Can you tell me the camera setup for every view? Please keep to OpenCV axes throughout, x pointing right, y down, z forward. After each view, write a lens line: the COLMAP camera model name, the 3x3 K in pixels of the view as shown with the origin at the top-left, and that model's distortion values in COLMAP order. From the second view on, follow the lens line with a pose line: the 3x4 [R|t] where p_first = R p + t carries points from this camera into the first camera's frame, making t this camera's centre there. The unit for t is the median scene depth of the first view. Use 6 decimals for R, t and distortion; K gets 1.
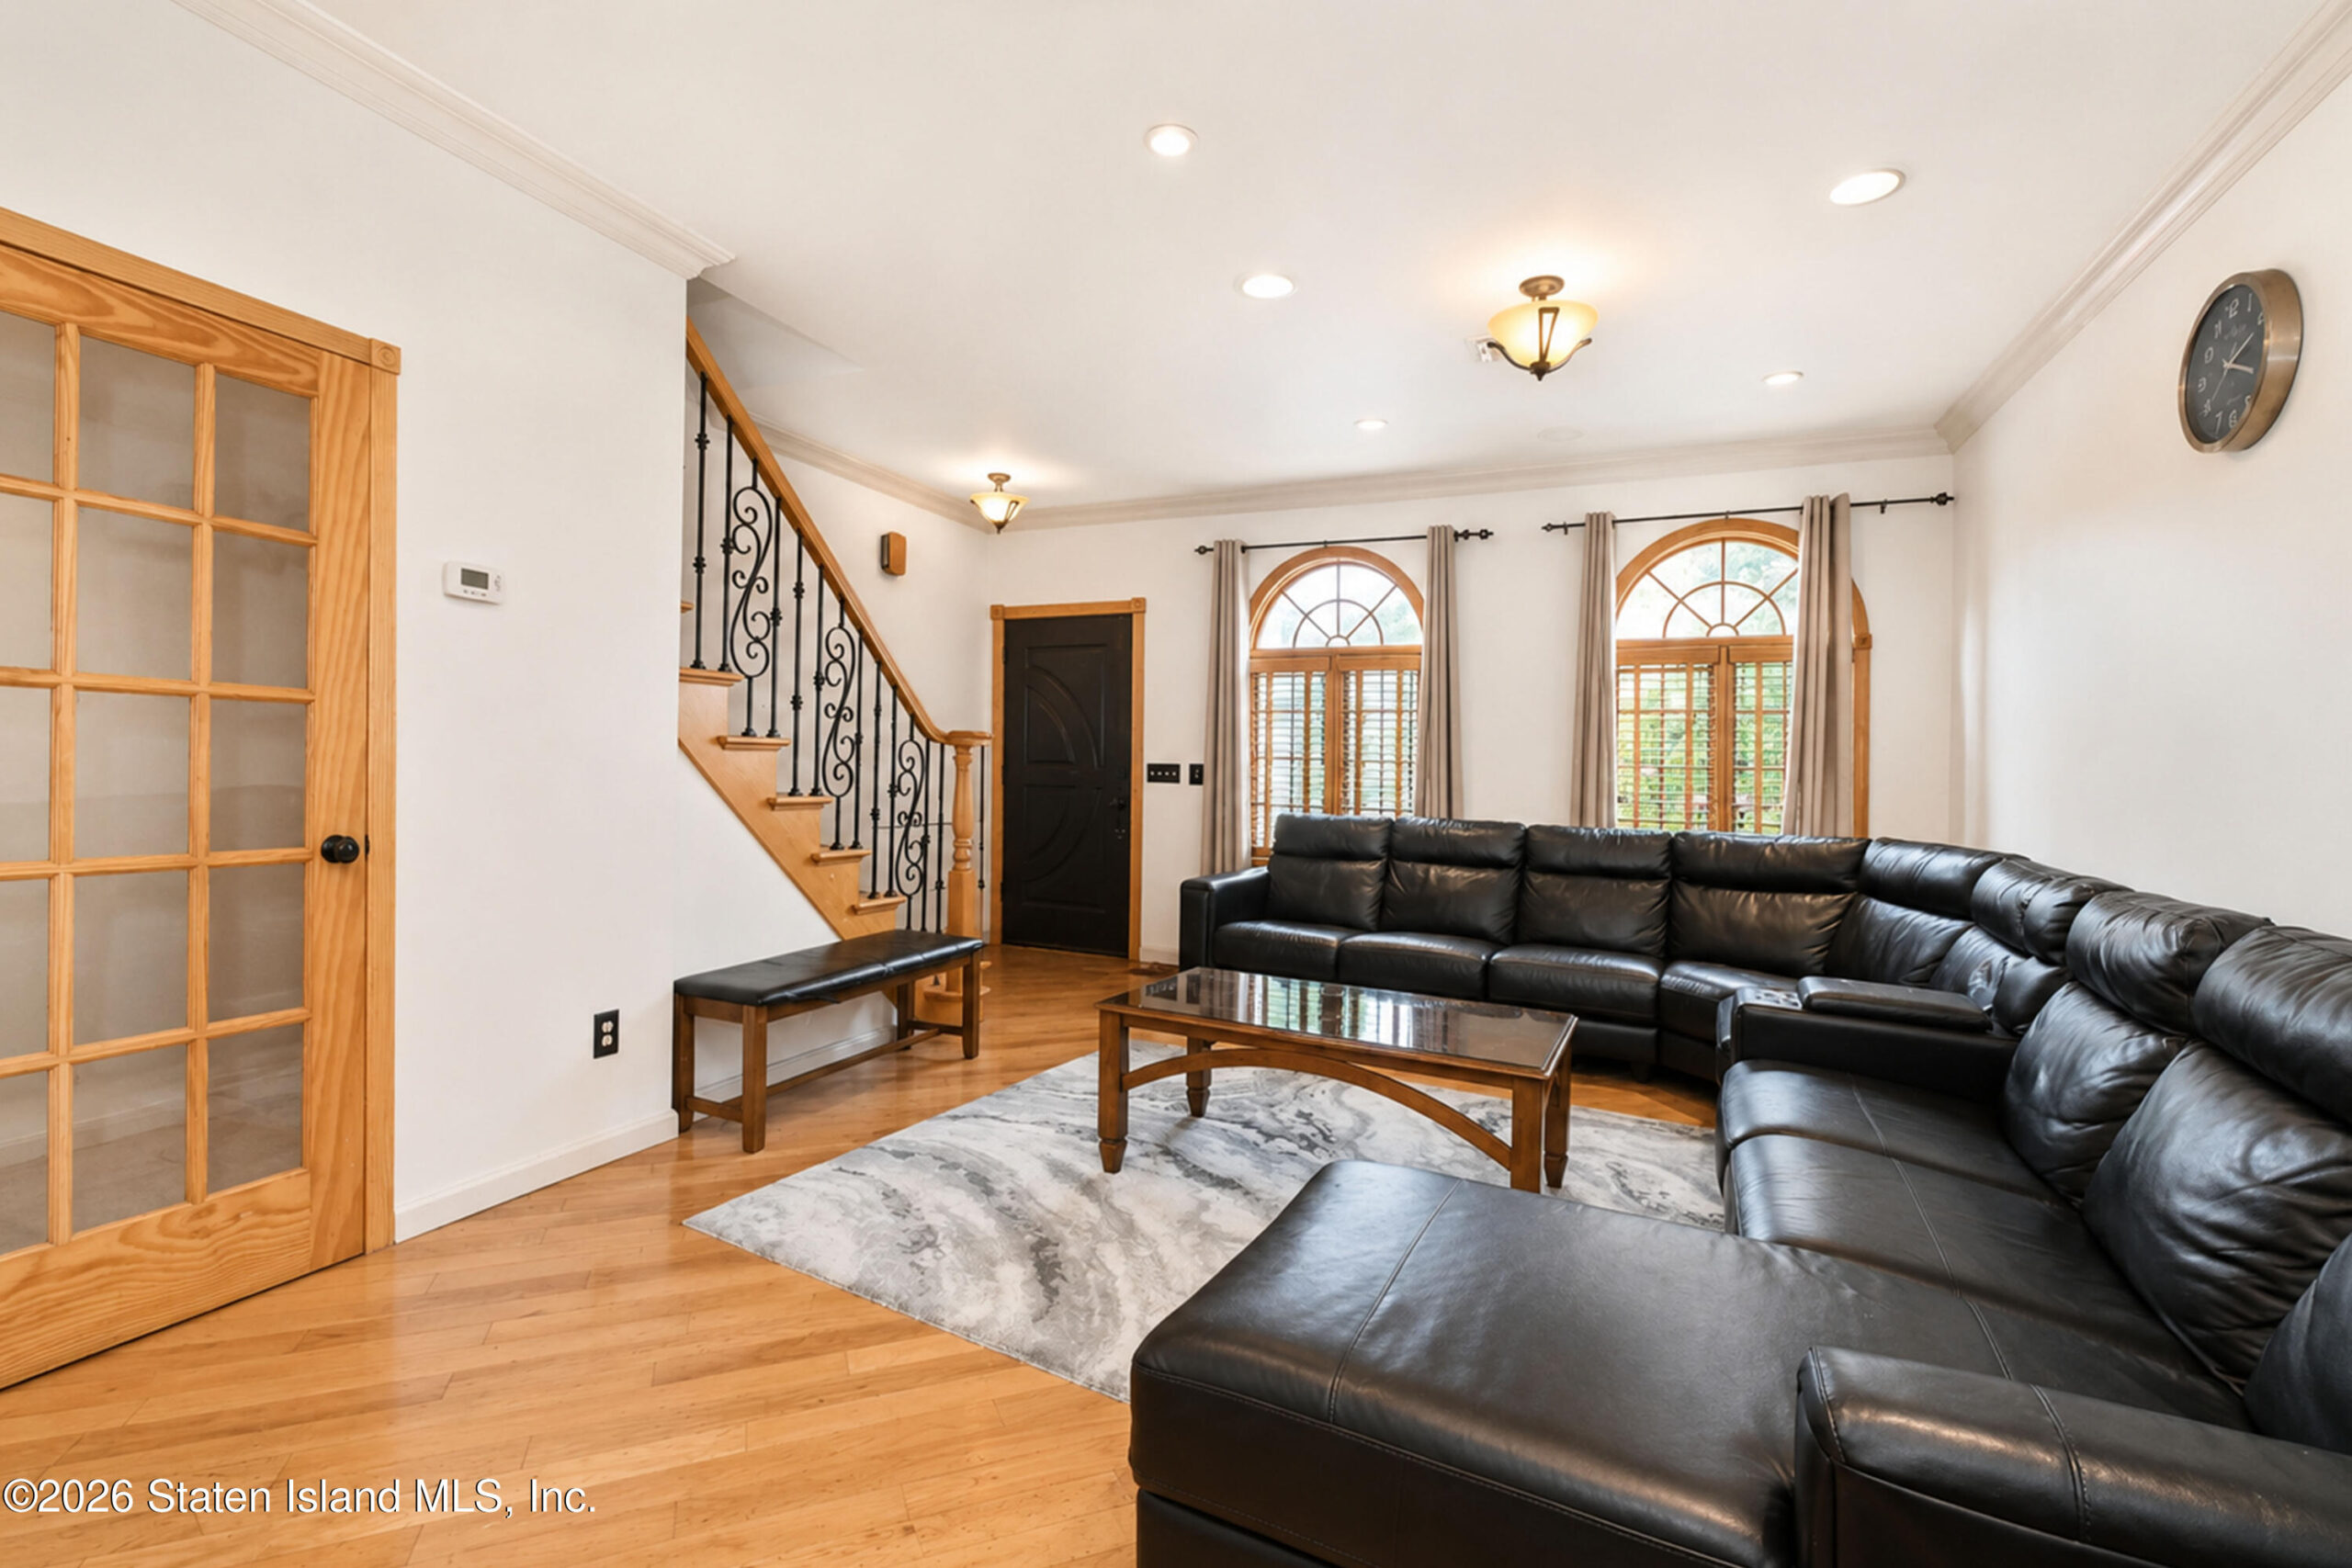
lens RADIAL K [[1004.5, 0, 1142.4], [0, 1004.5, 797.6], [0, 0, 1]] dist [-0.025358, 0.000059]
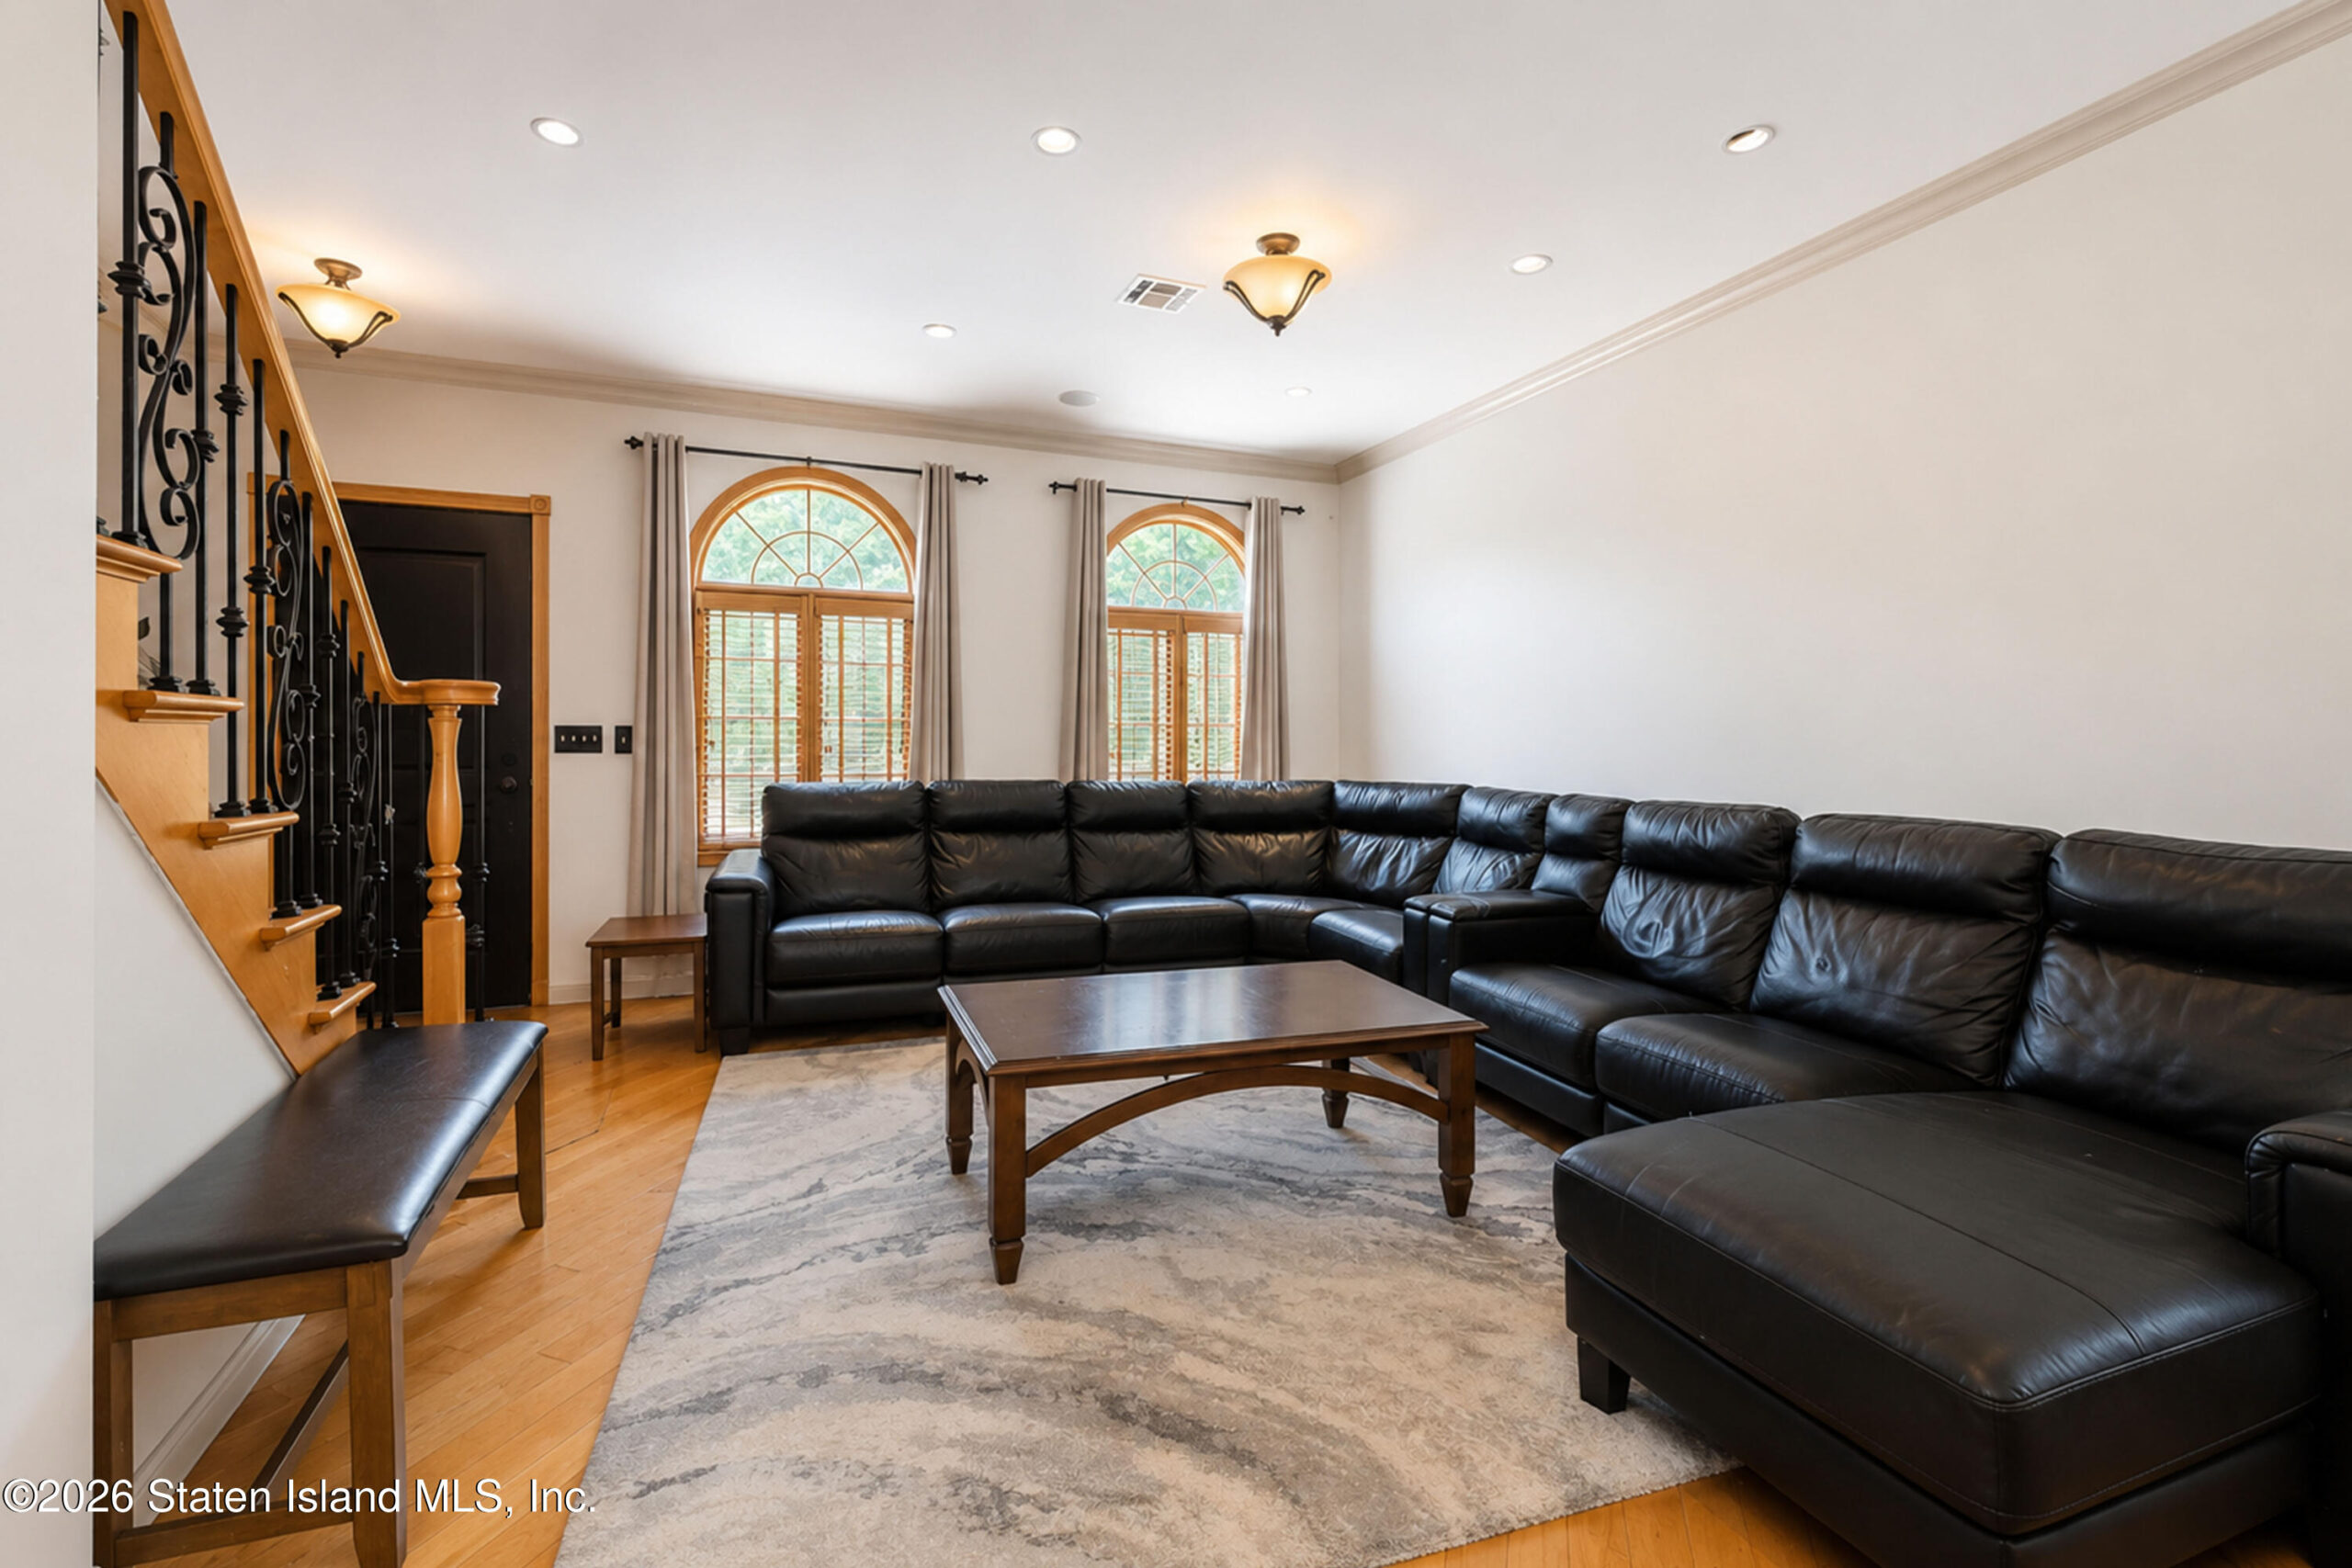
lens RADIAL K [[1031.4, 0, 1173.3], [0, 1031.4, 716.5], [0, 0, 1]] dist [0.000268, 0.000009]
pose [[0.670925, -0.012085, 0.741427, -0.273222], [0.035246, 0.999257, -0.015607, -0.015407], [-0.740687, 0.036604, 0.670852, 0.202128]]
